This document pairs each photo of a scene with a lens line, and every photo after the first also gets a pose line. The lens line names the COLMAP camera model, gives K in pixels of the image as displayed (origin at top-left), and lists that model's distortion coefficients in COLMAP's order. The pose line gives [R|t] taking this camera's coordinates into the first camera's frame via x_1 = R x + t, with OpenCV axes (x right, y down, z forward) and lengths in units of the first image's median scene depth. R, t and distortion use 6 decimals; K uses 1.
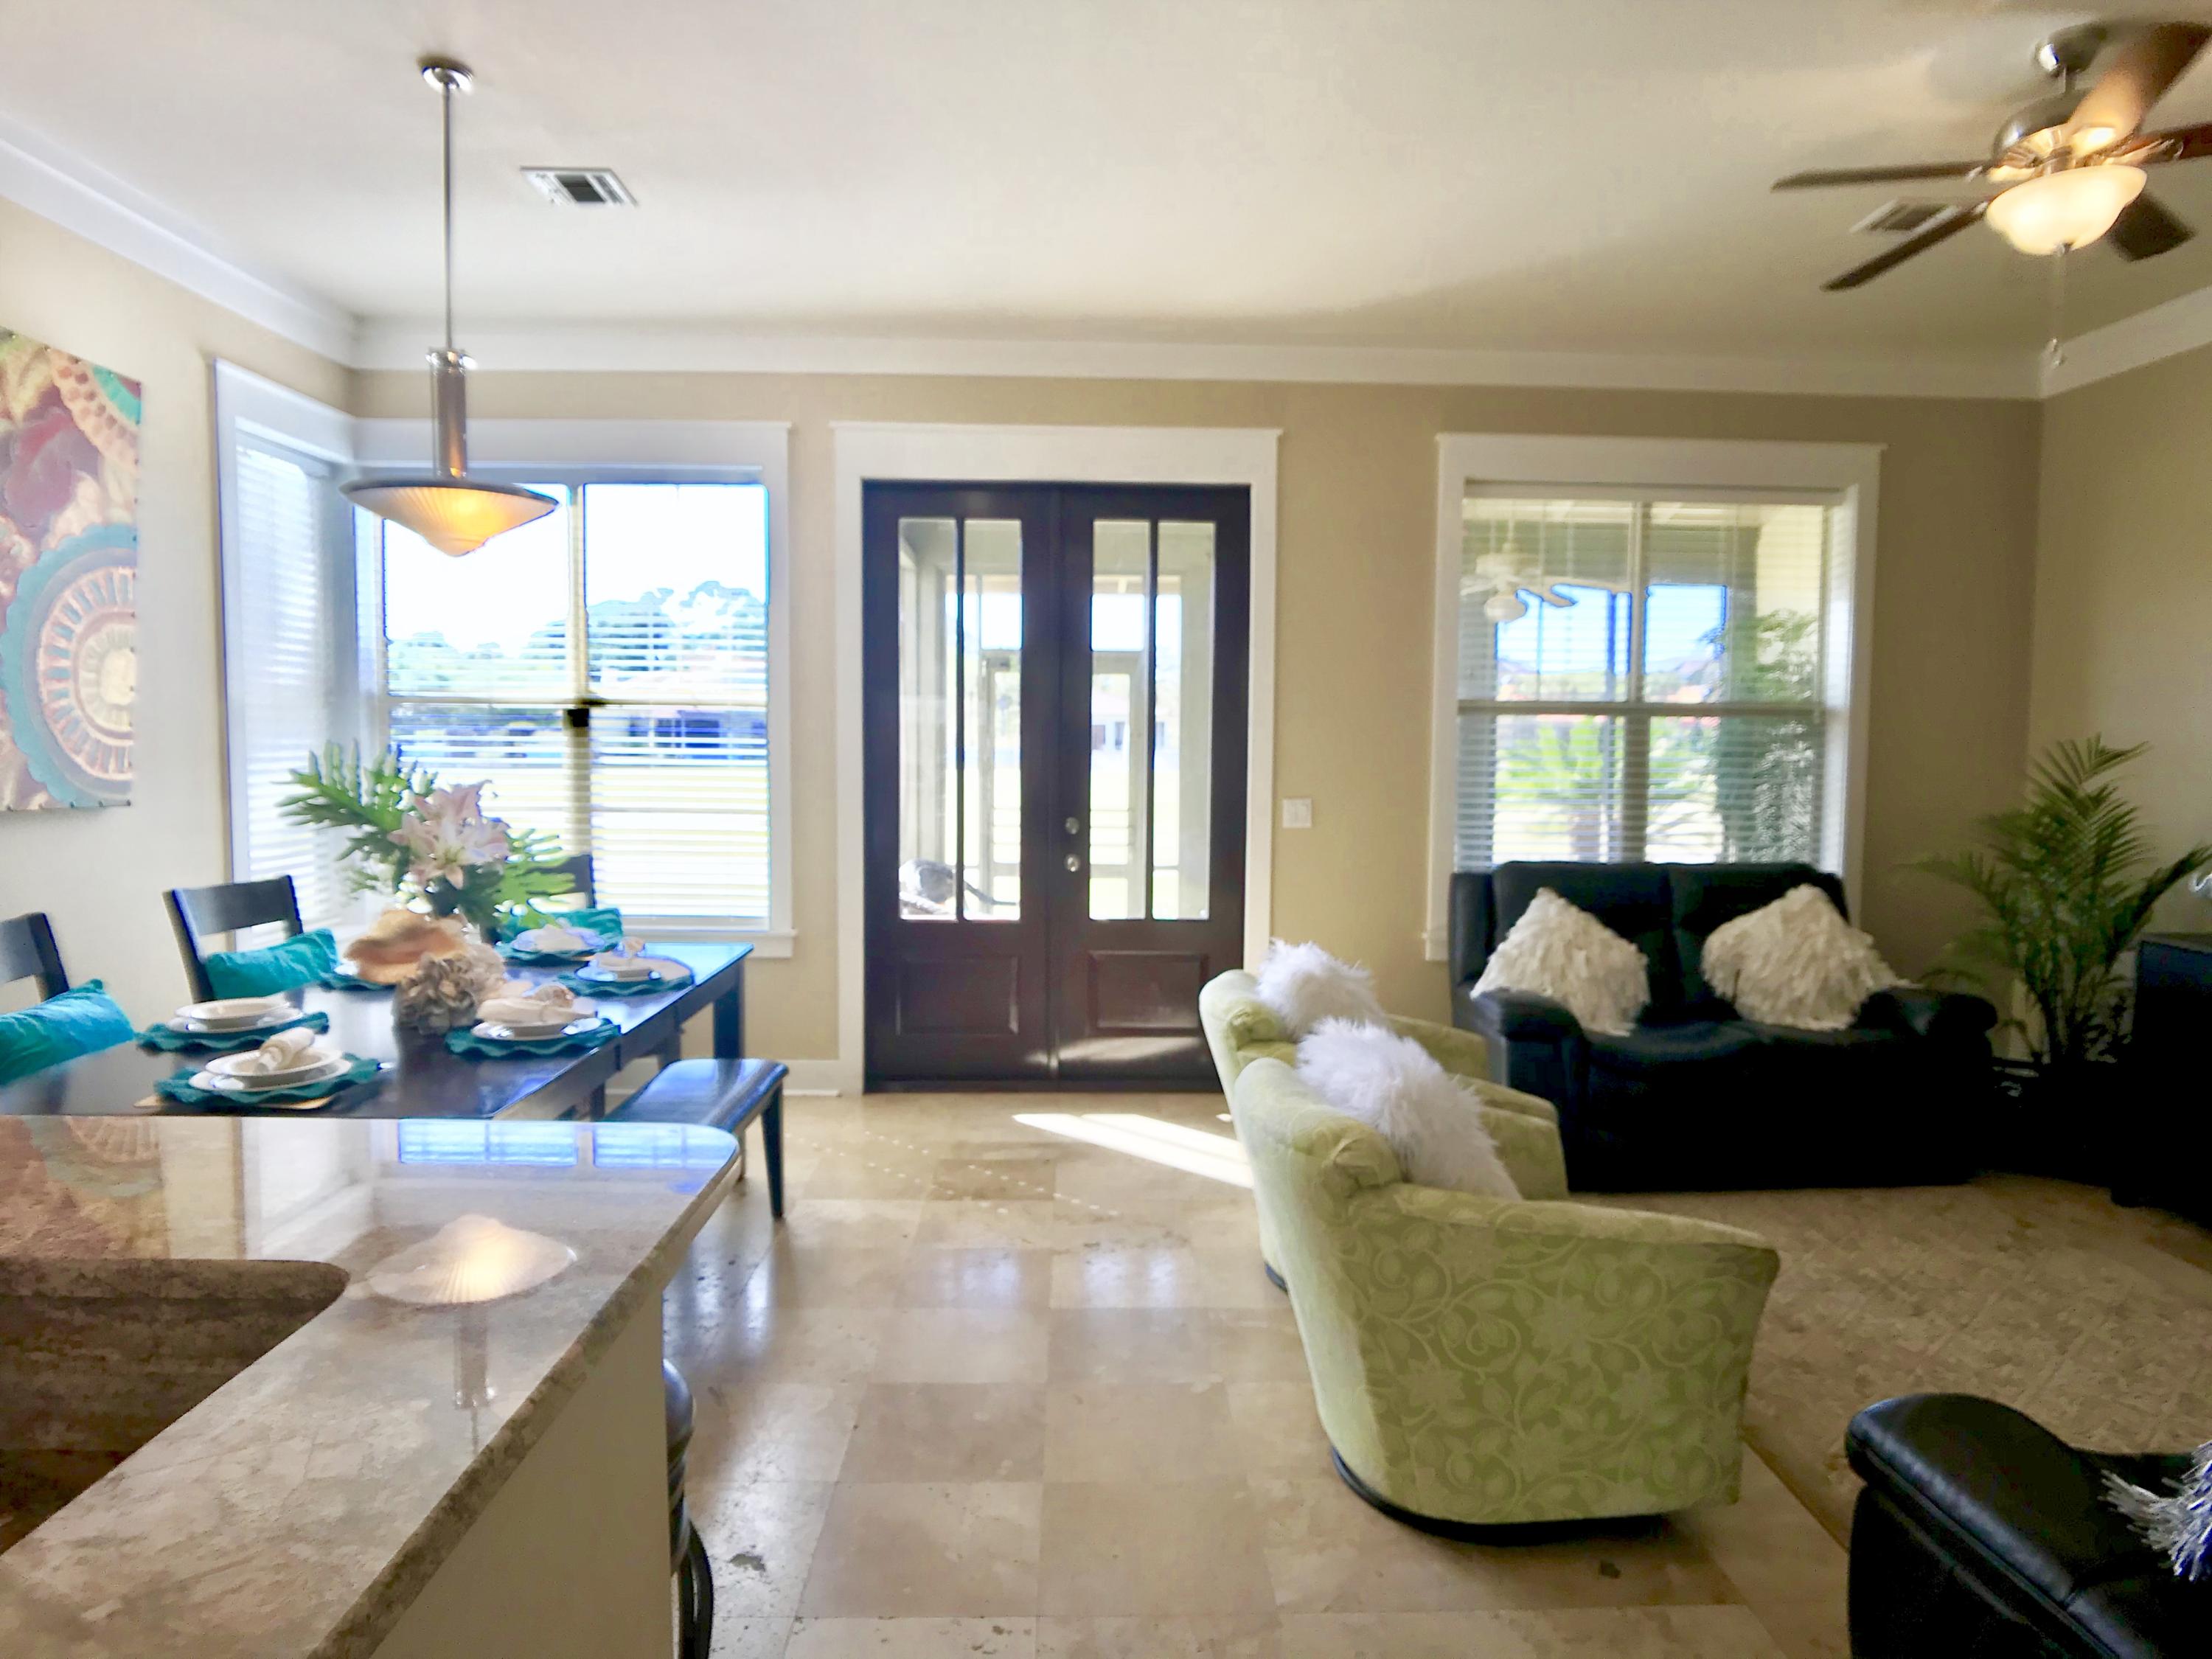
lens RADIAL K [[1337.8, 0, 1110.4], [0, 1337.8, 837.9], [0, 0, 1]] dist [-0.046783, 0.023432]
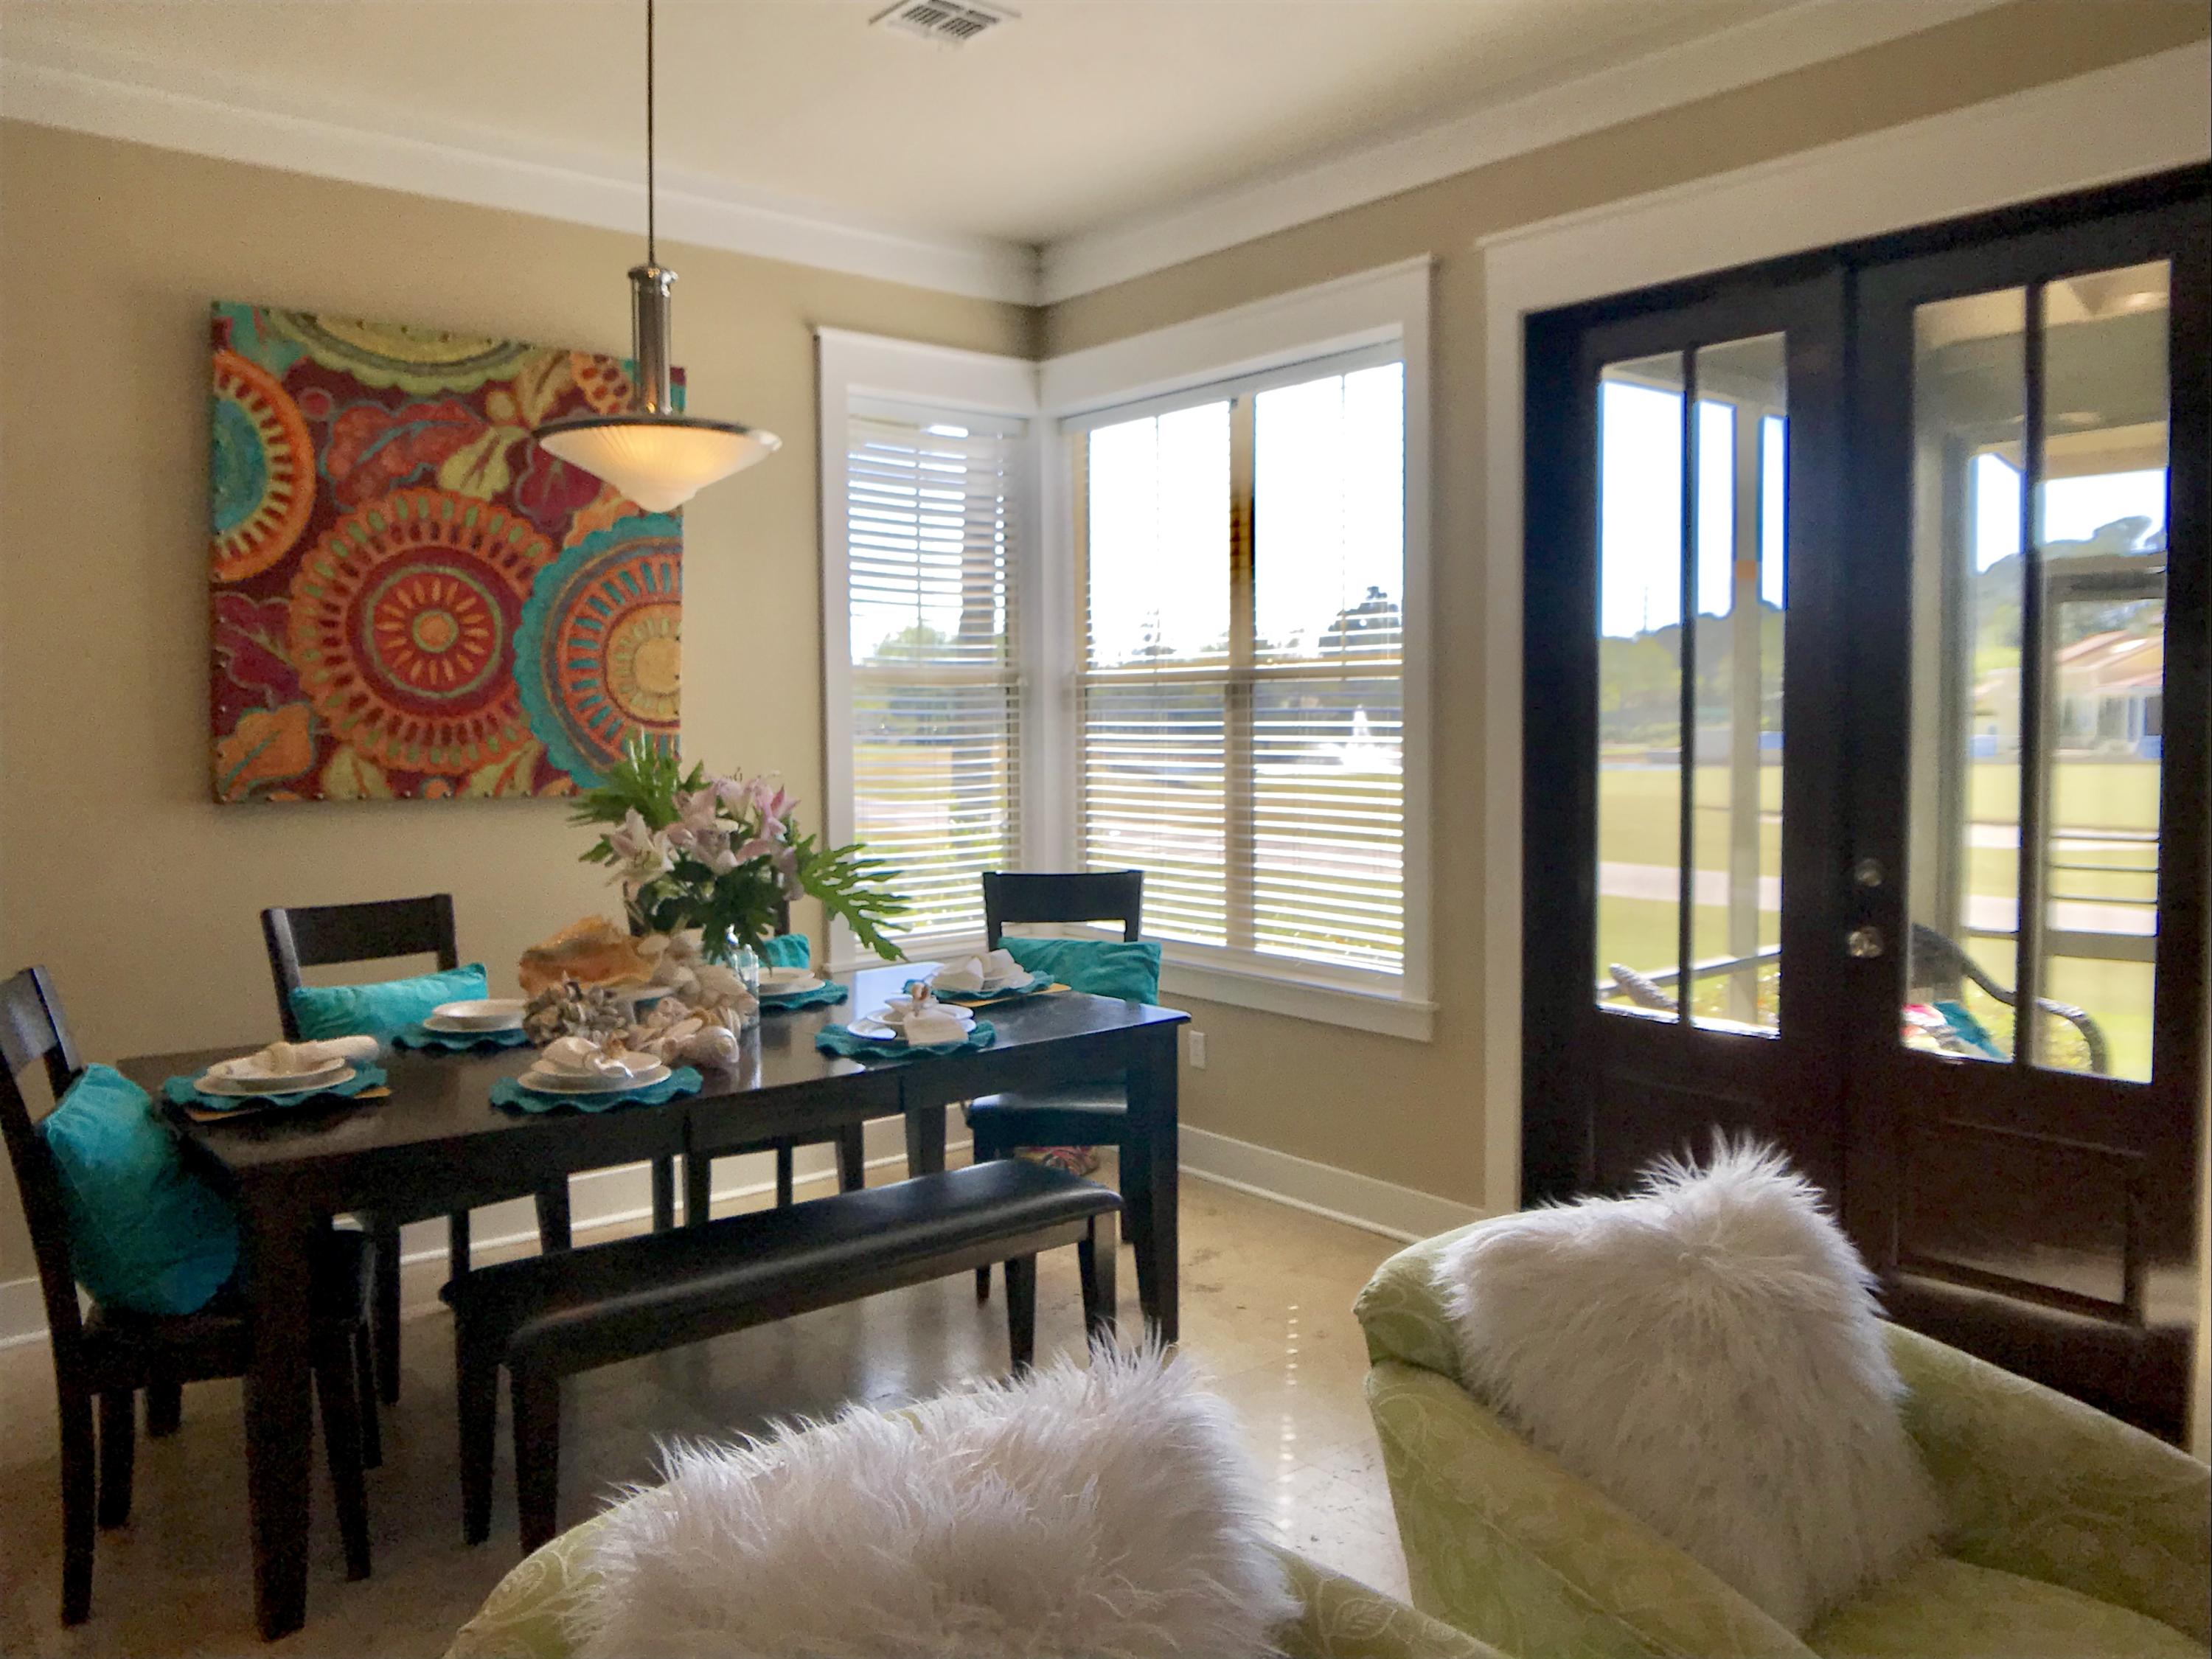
lens RADIAL K [[1632.3, 0, 1098.6], [0, 1632.3, 802.3], [0, 0, 1]] dist [-0.015831, -0.051053]
pose [[0.616077, 0.026504, -0.787240, 0.365209], [-0.047601, 0.998860, -0.003622, -0.025102], [0.786246, 0.039705, 0.616636, 0.422670]]
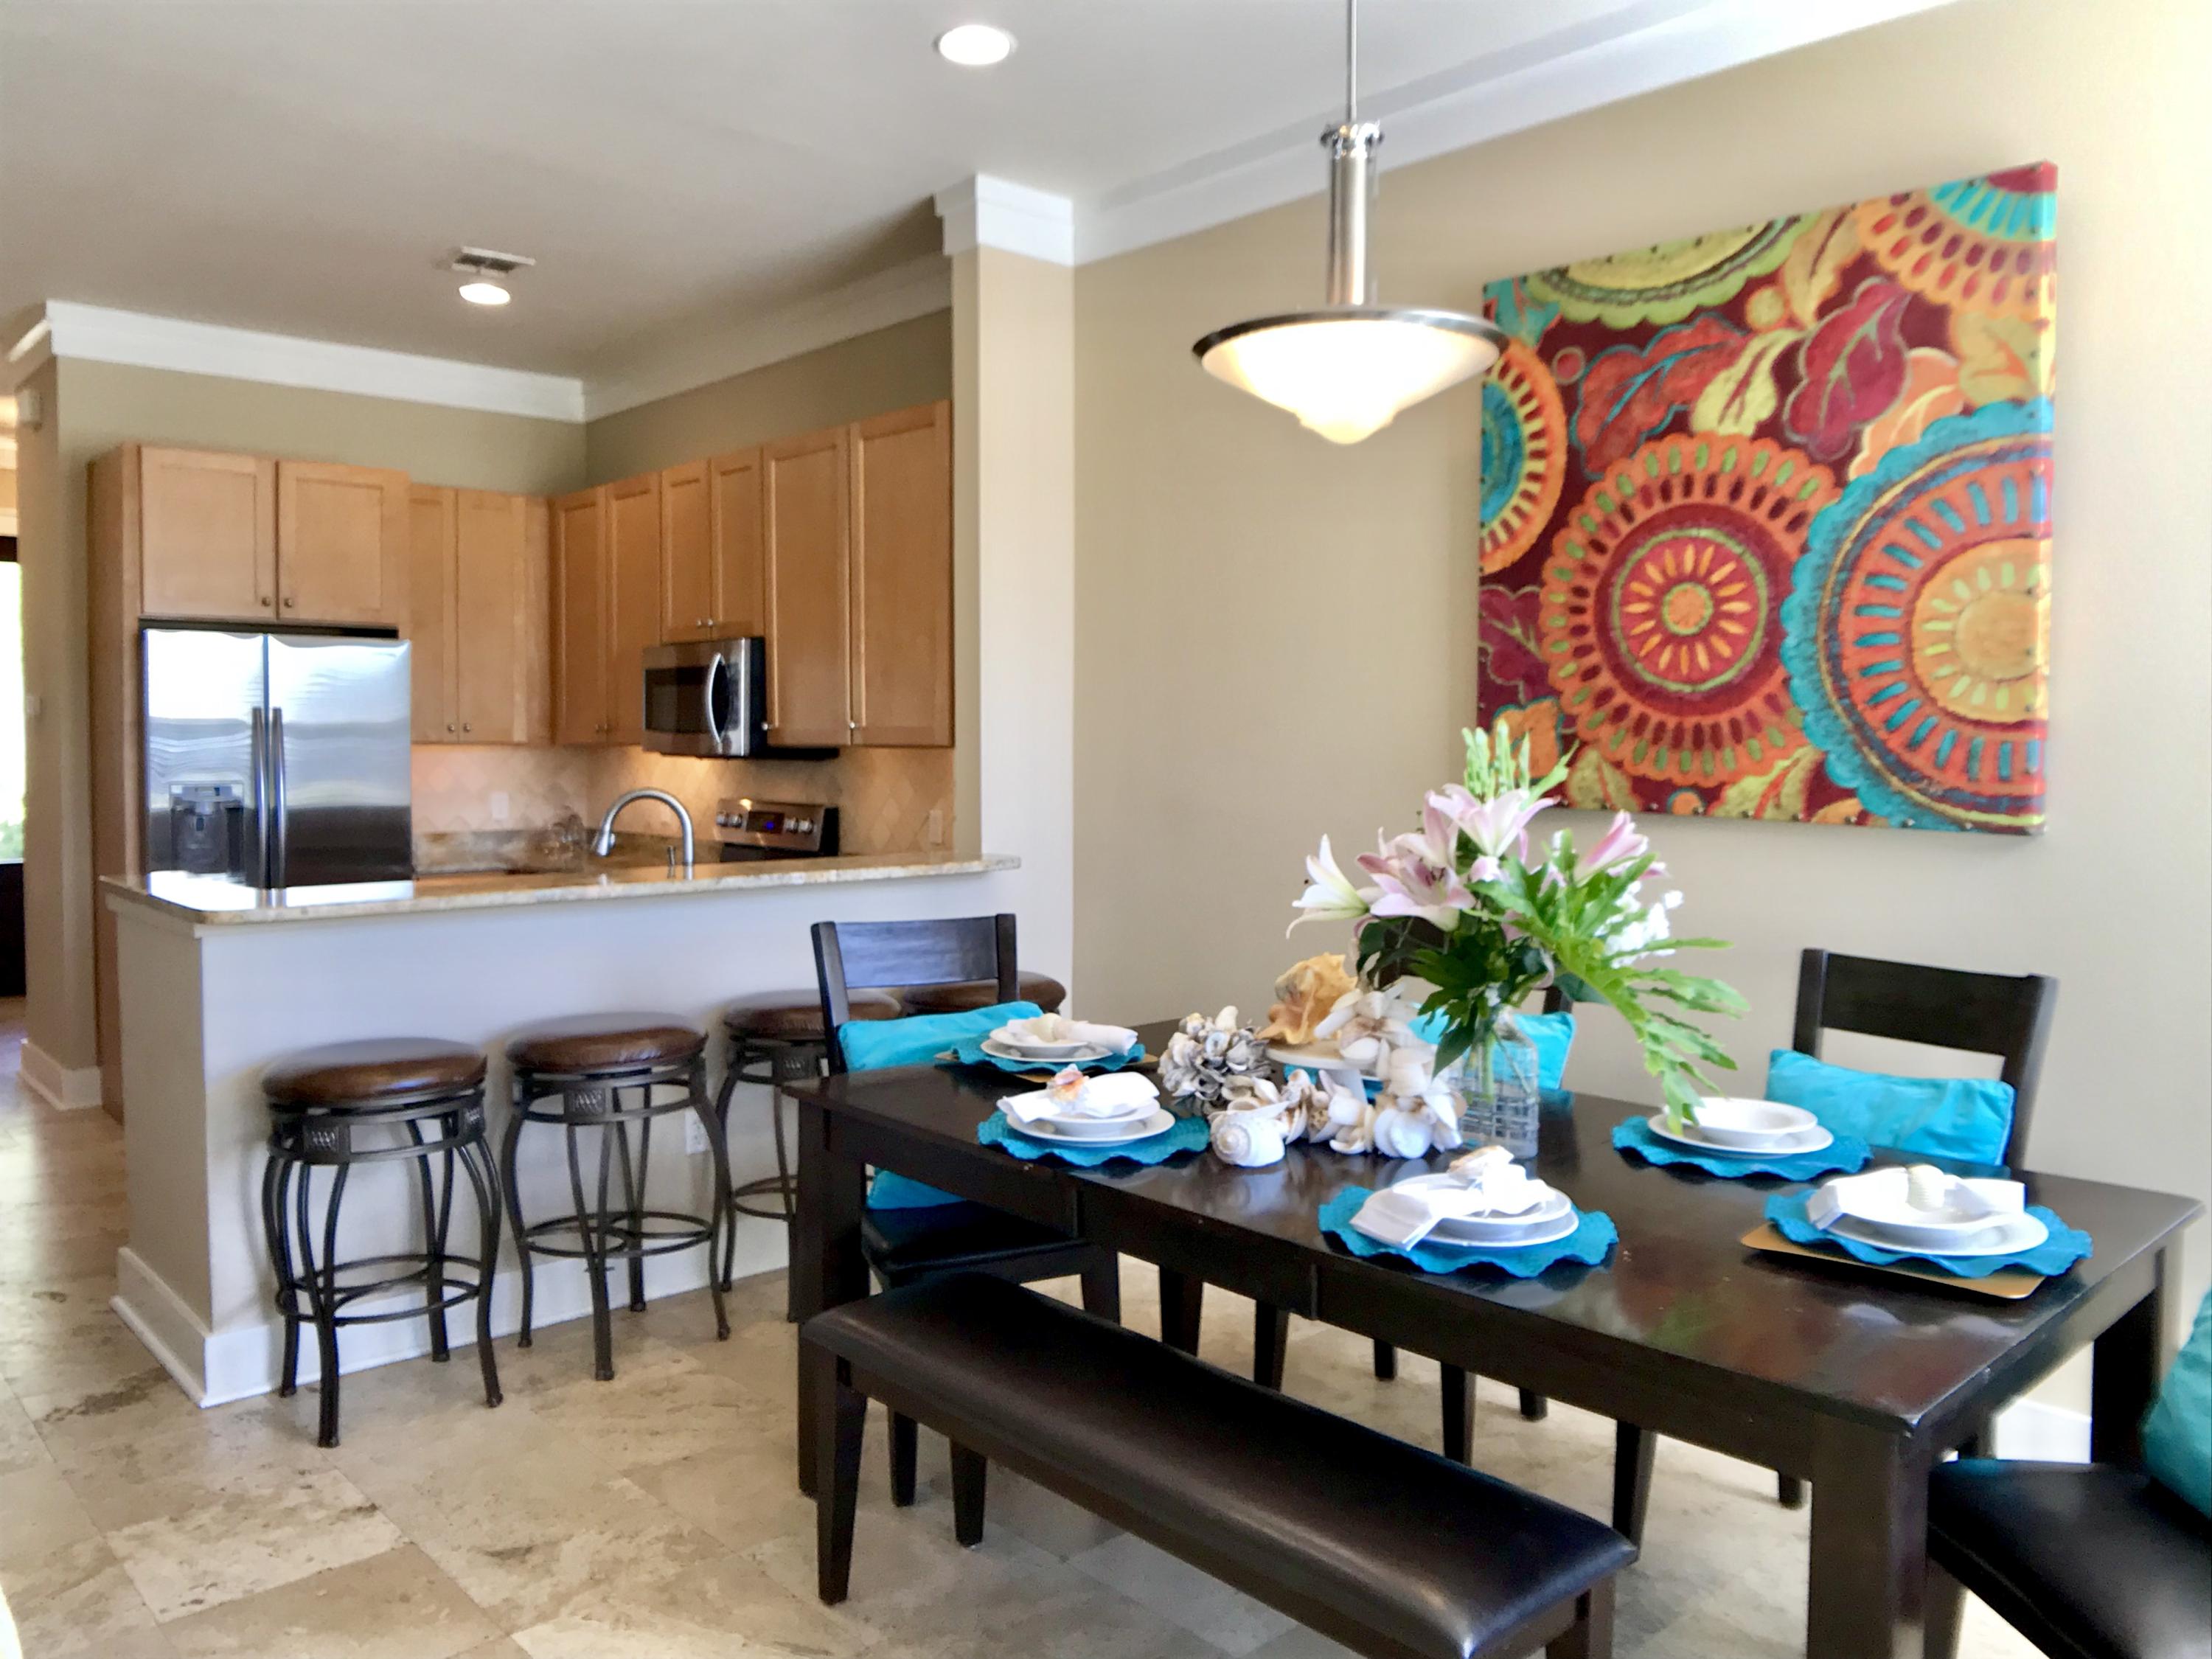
lens RADIAL K [[1632.3, 0, 1098.0], [0, 1632.3, 806.5], [0, 0, 1]] dist [-0.015831, -0.051053]
pose [[-0.749829, 0.008977, -0.661570, 0.093953], [-0.066666, 0.993794, 0.089044, -0.067521], [0.658264, 0.110872, -0.744578, 1.108720]]
